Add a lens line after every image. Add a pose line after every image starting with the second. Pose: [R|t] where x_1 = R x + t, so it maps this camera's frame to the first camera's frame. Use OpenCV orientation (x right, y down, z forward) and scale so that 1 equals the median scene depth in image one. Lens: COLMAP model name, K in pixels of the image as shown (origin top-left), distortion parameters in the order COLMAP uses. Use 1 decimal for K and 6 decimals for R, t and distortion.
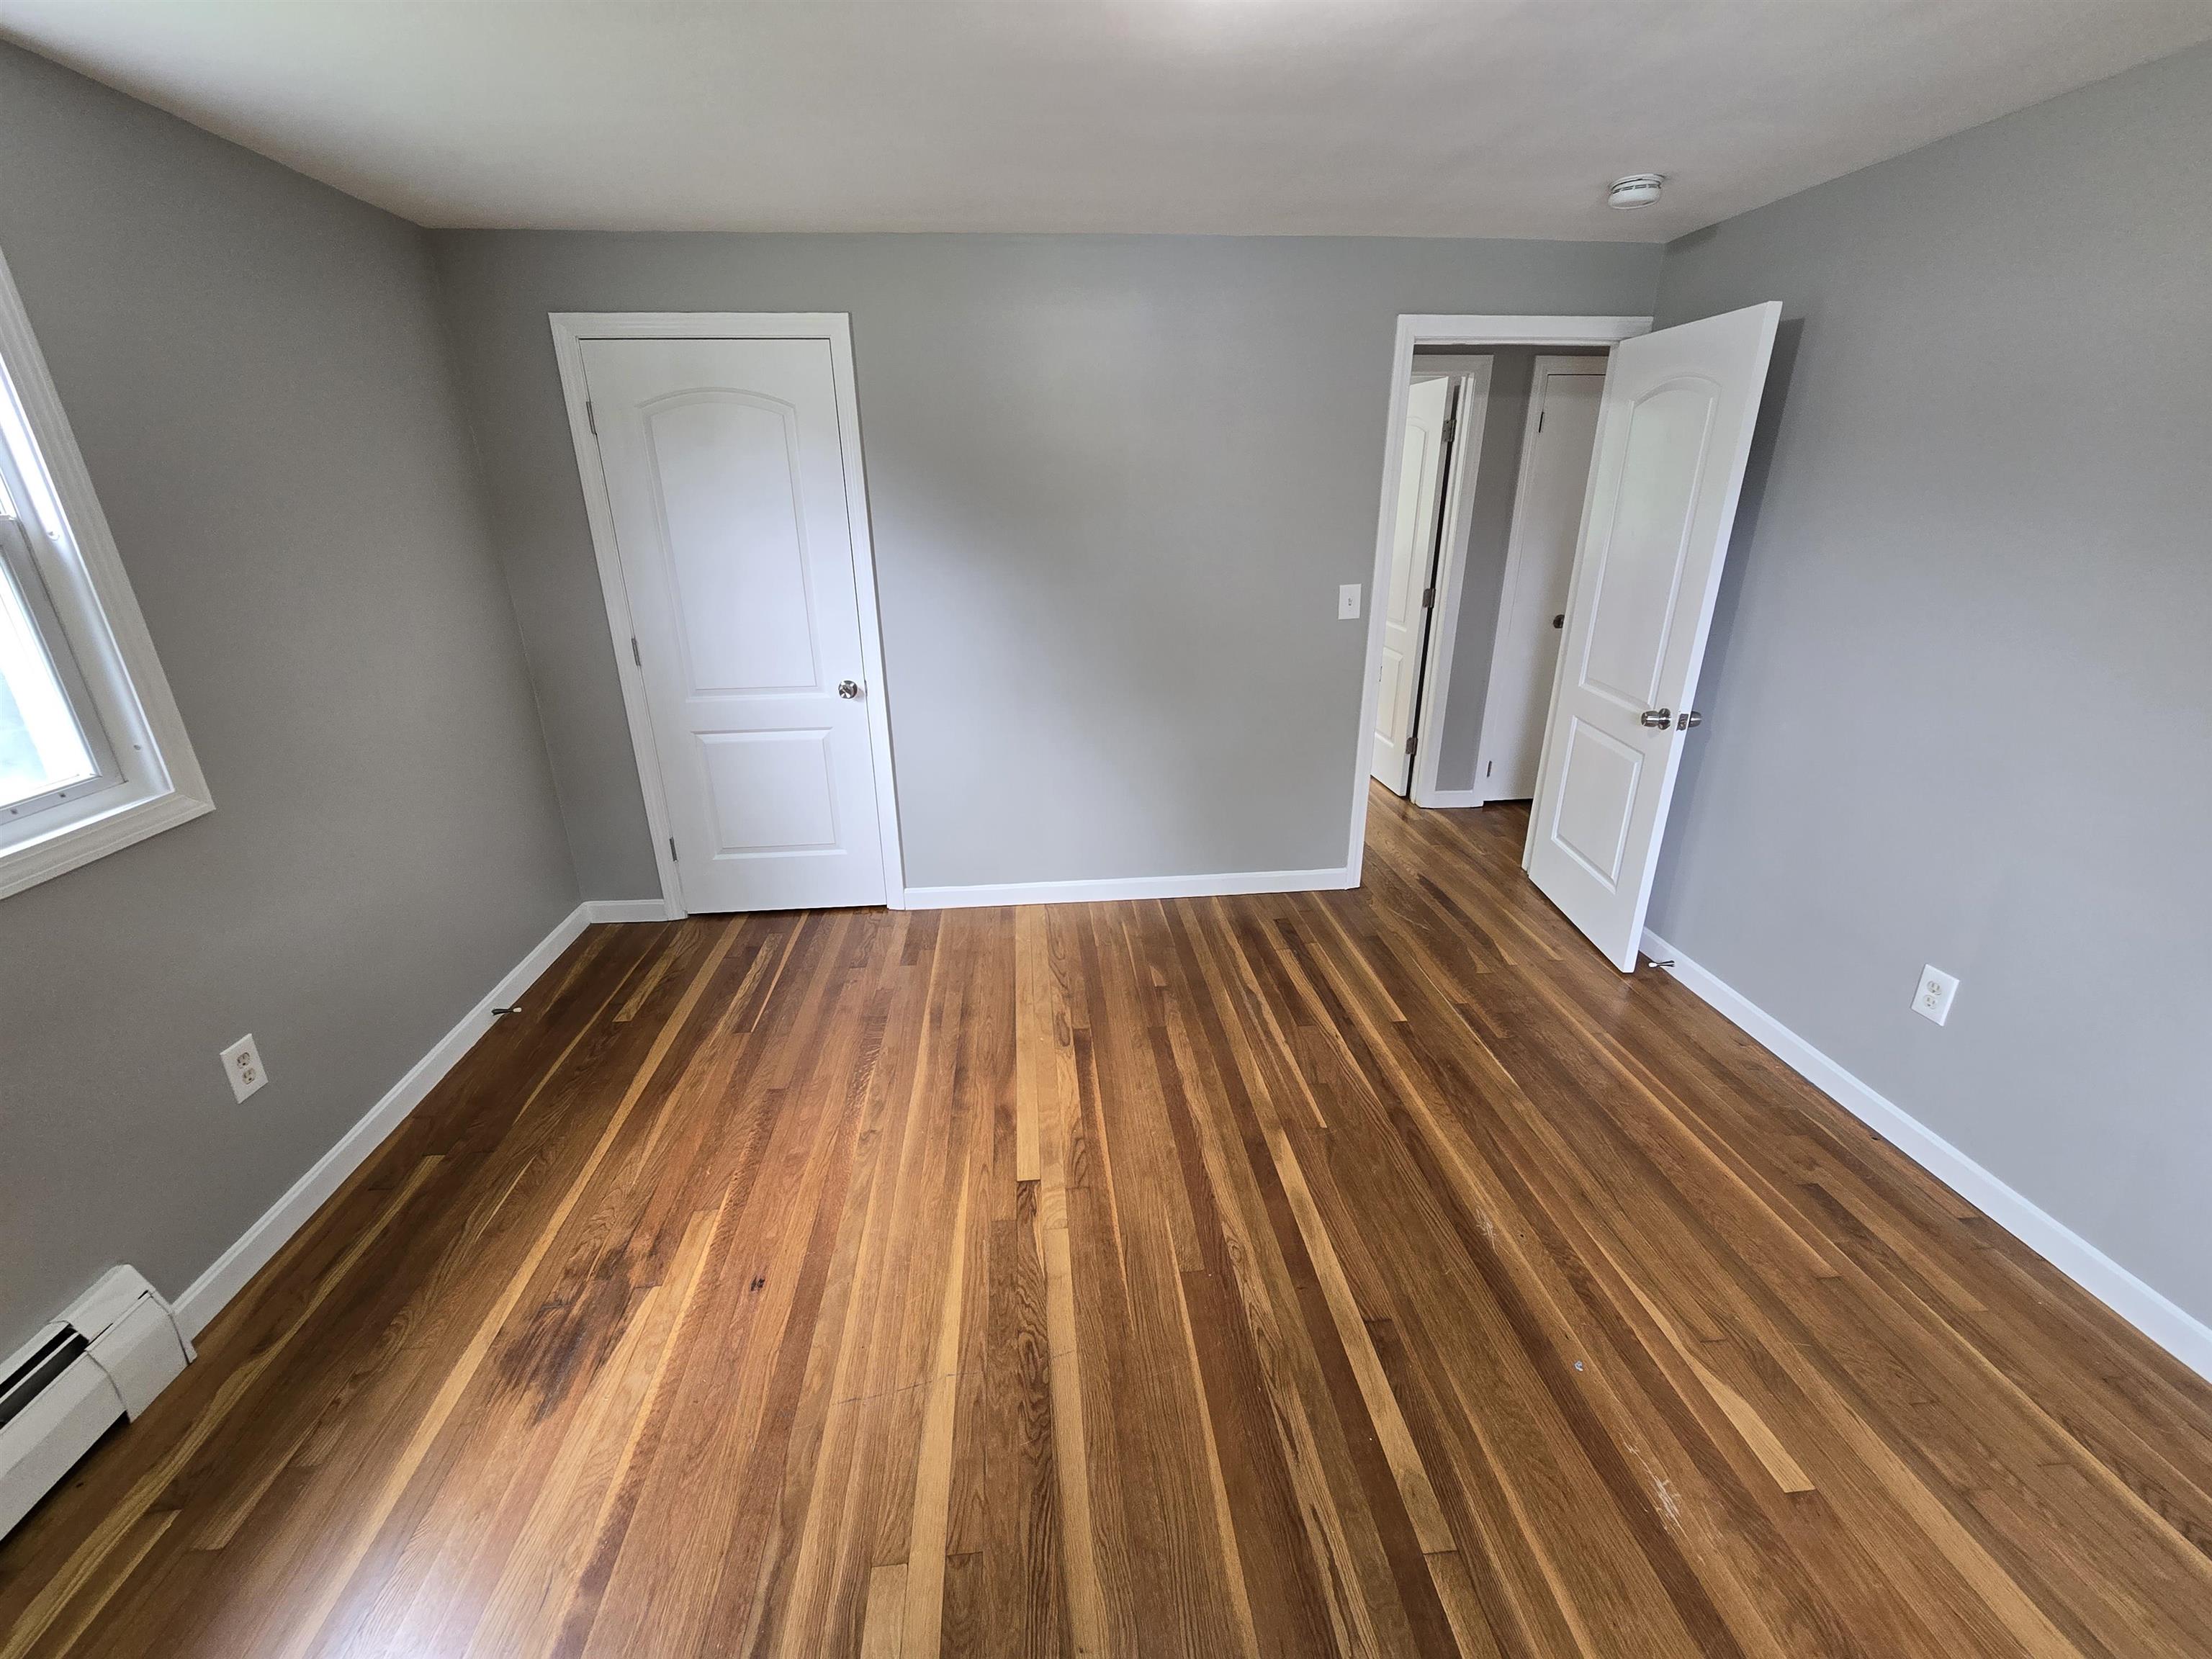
lens RADIAL K [[908.0, 0, 1093.7], [0, 908.0, 819.3], [0, 0, 1]] dist [-0.004997, 0.000073]
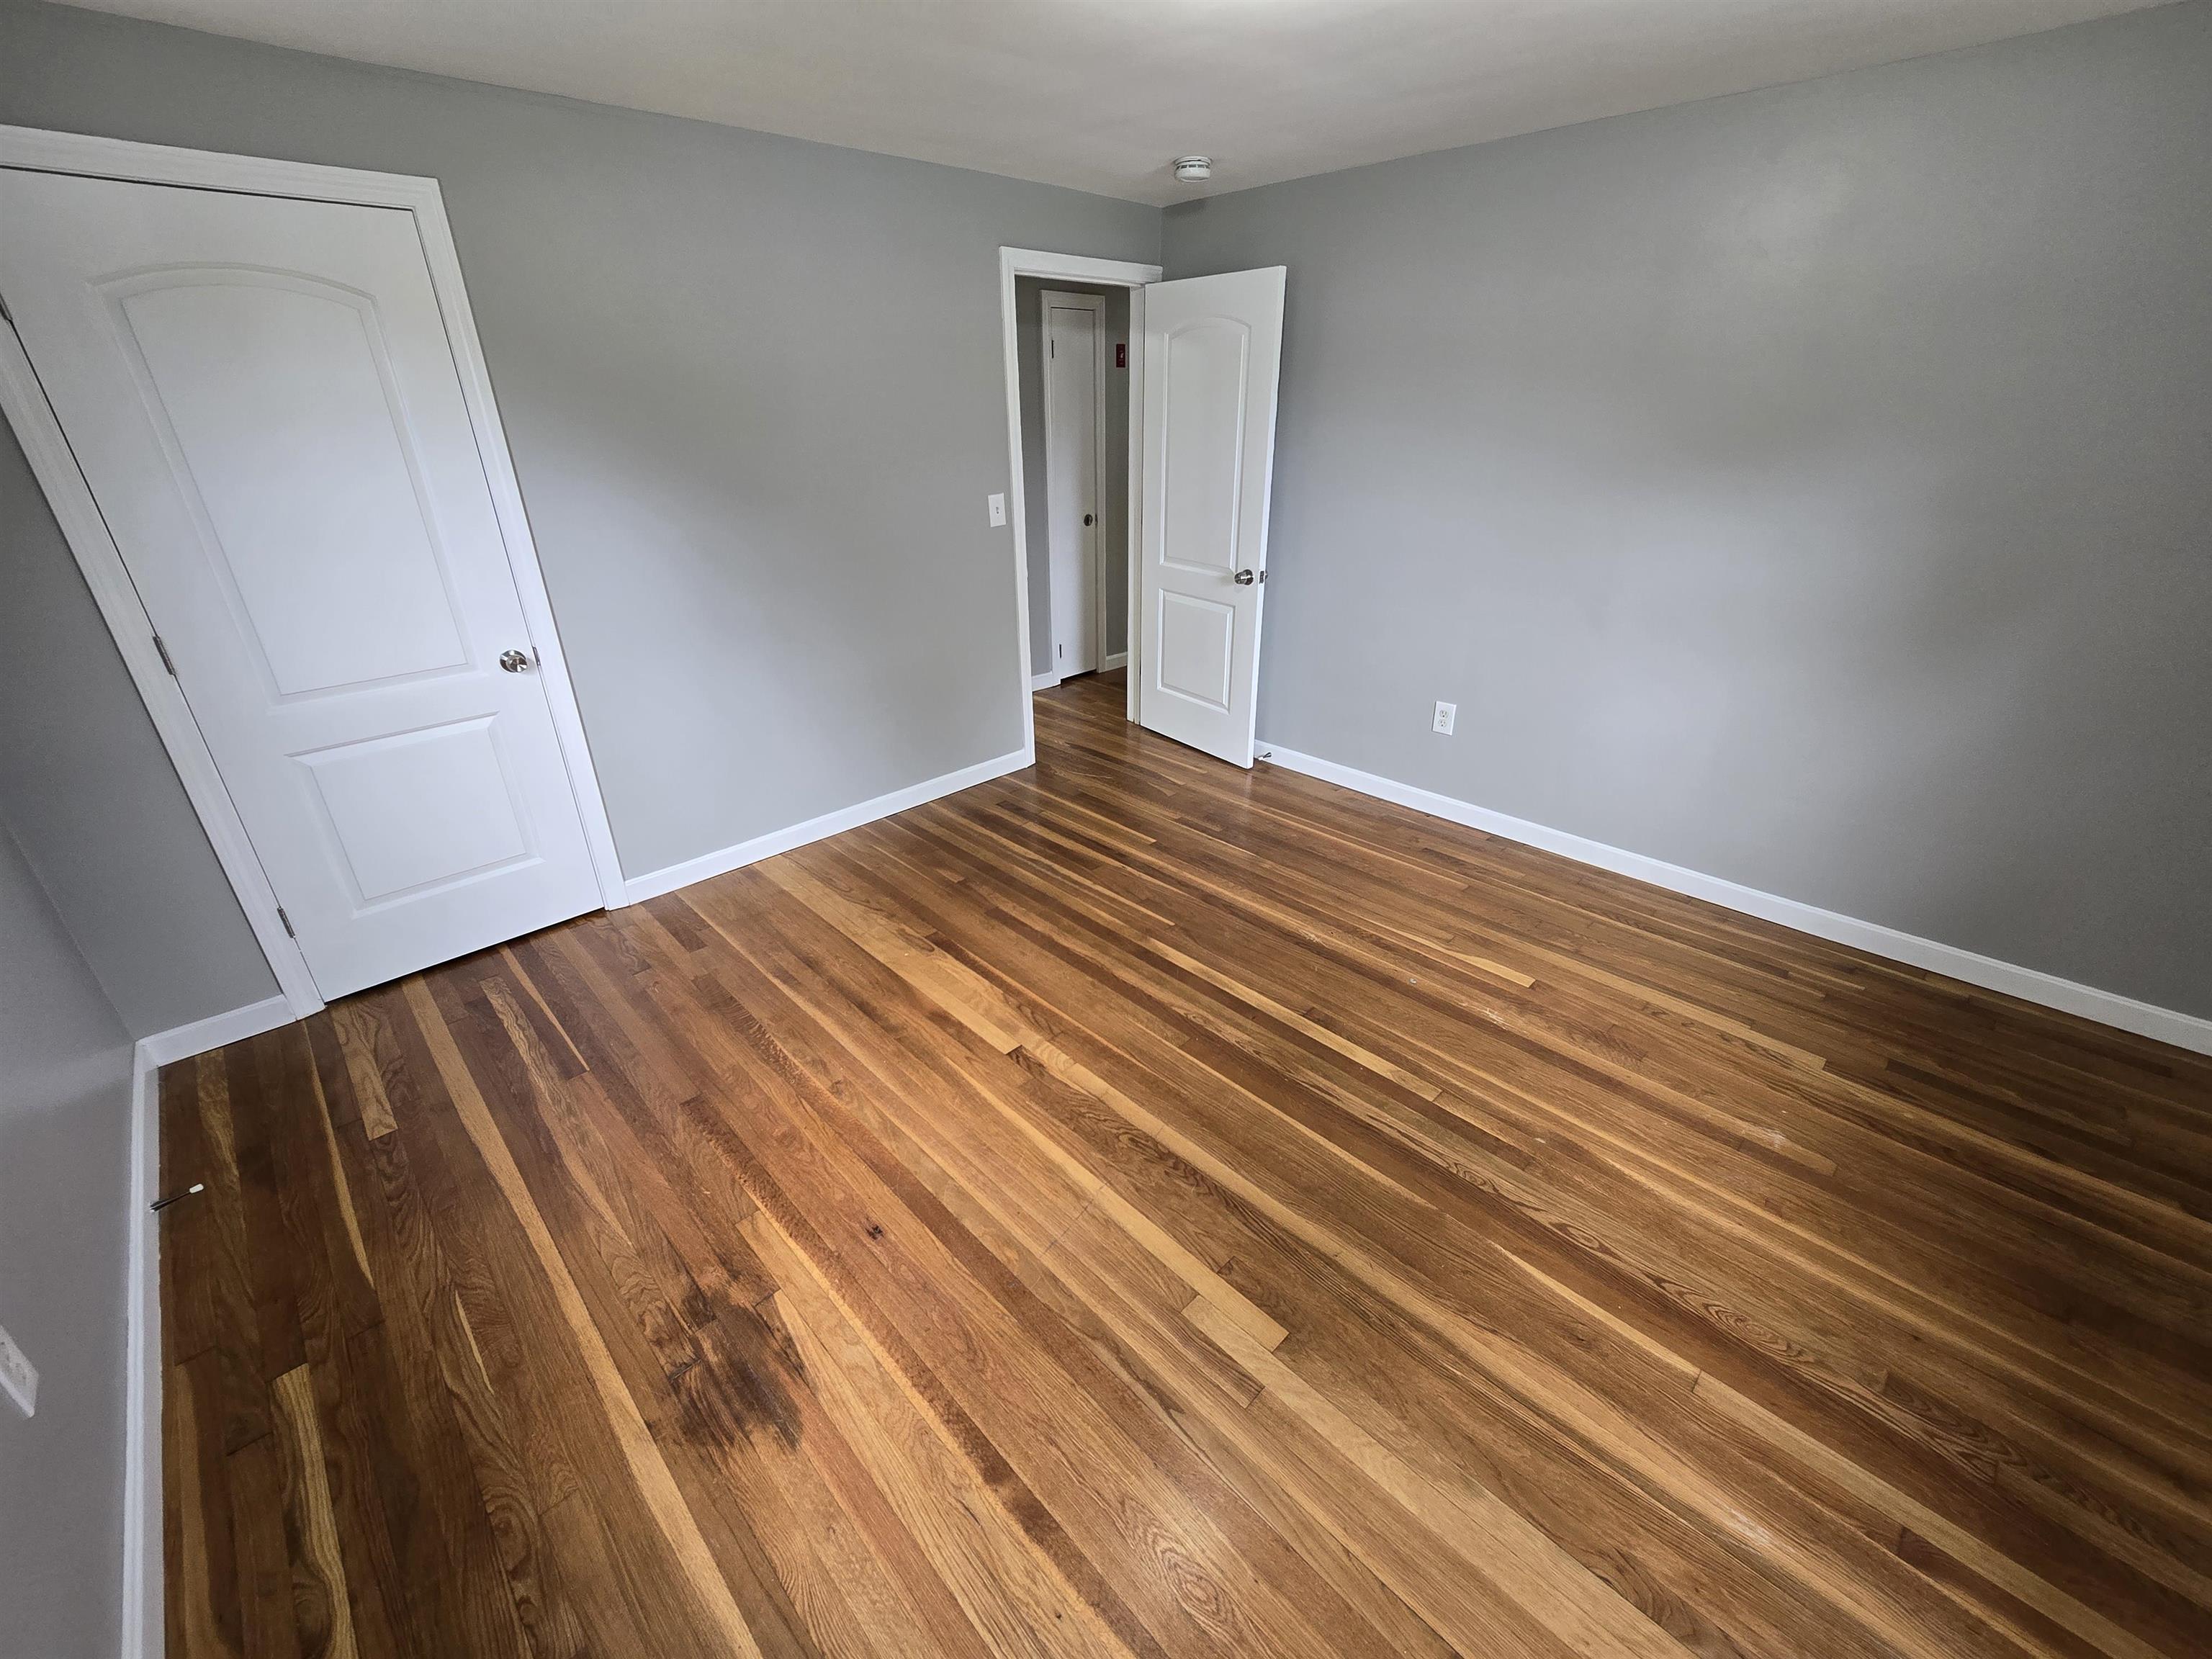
lens RADIAL K [[908.0, 0, 1093.7], [0, 908.0, 819.3], [0, 0, 1]] dist [-0.004997, 0.000073]
pose [[0.774820, -0.265147, 0.573892, -0.555953], [0.224523, 0.964028, 0.142265, -0.006196], [-0.590969, 0.018622, 0.806479, 0.049124]]
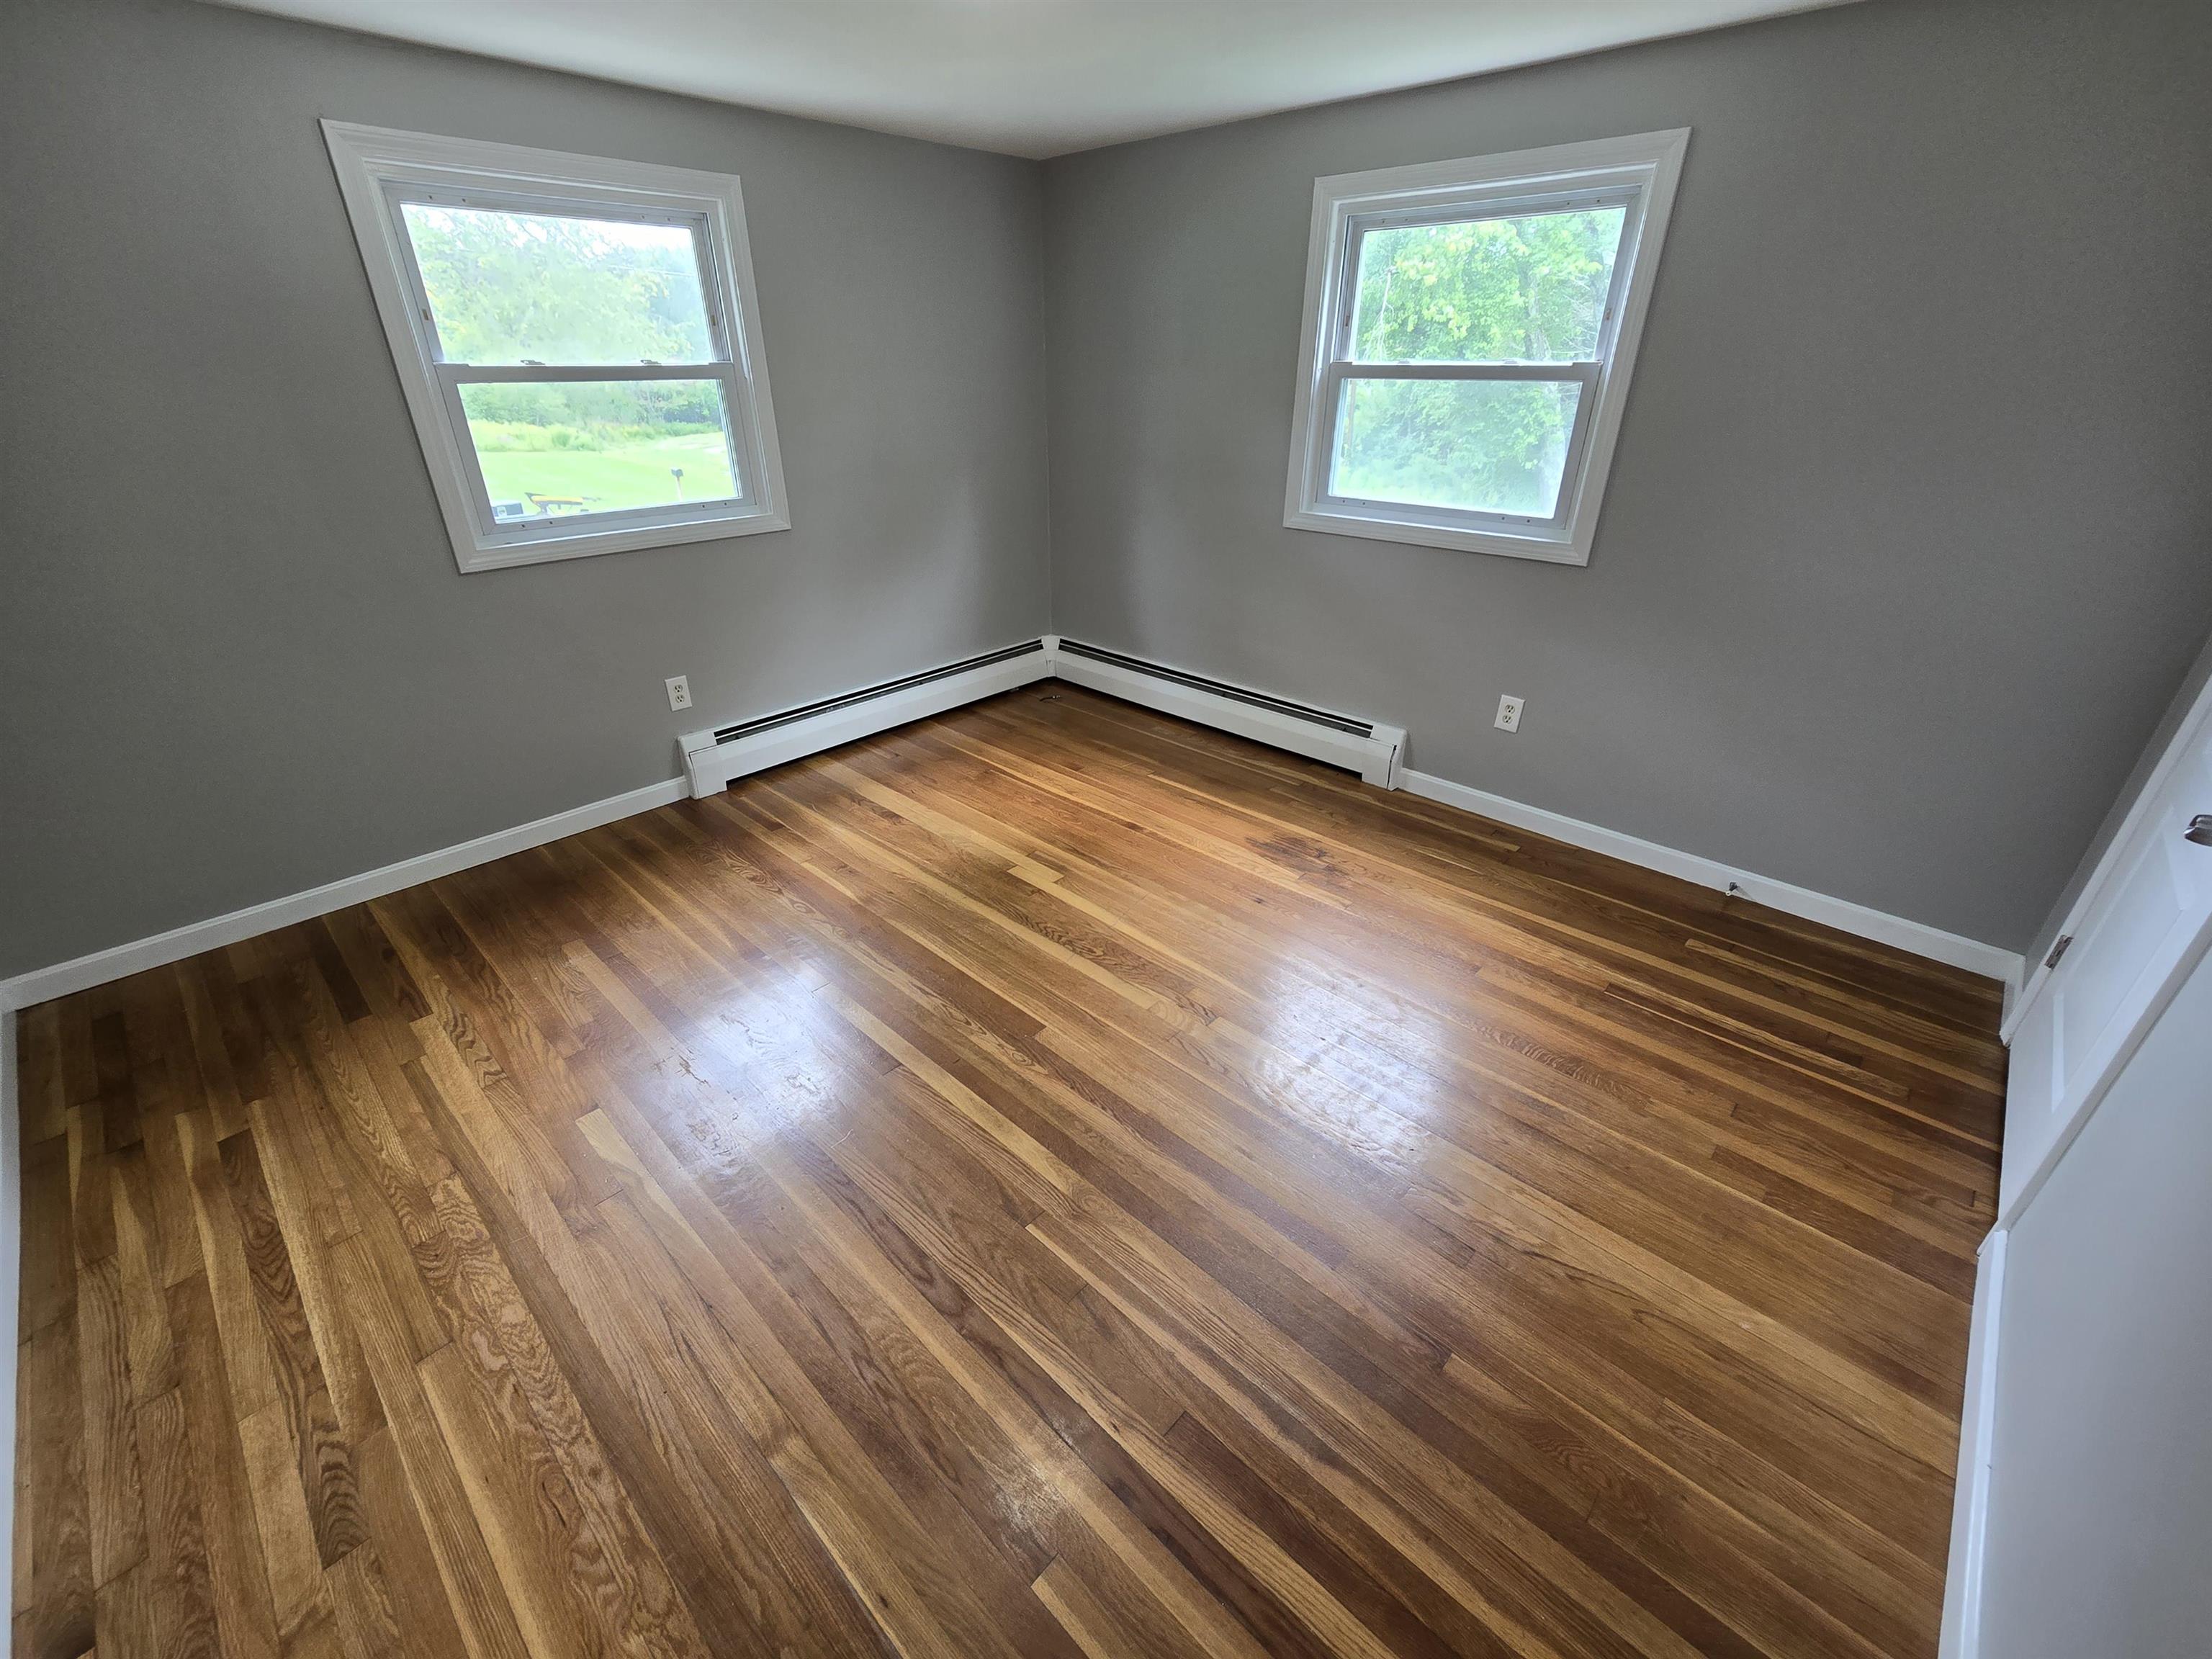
lens RADIAL K [[908.0, 0, 1093.7], [0, 908.0, 819.3], [0, 0, 1]] dist [-0.004997, 0.000073]
pose [[-0.746785, 0.311694, -0.587502, 0.602864], [-0.227925, 0.709932, 0.666369, -0.470274], [0.624790, 0.631541, -0.459123, 1.261847]]
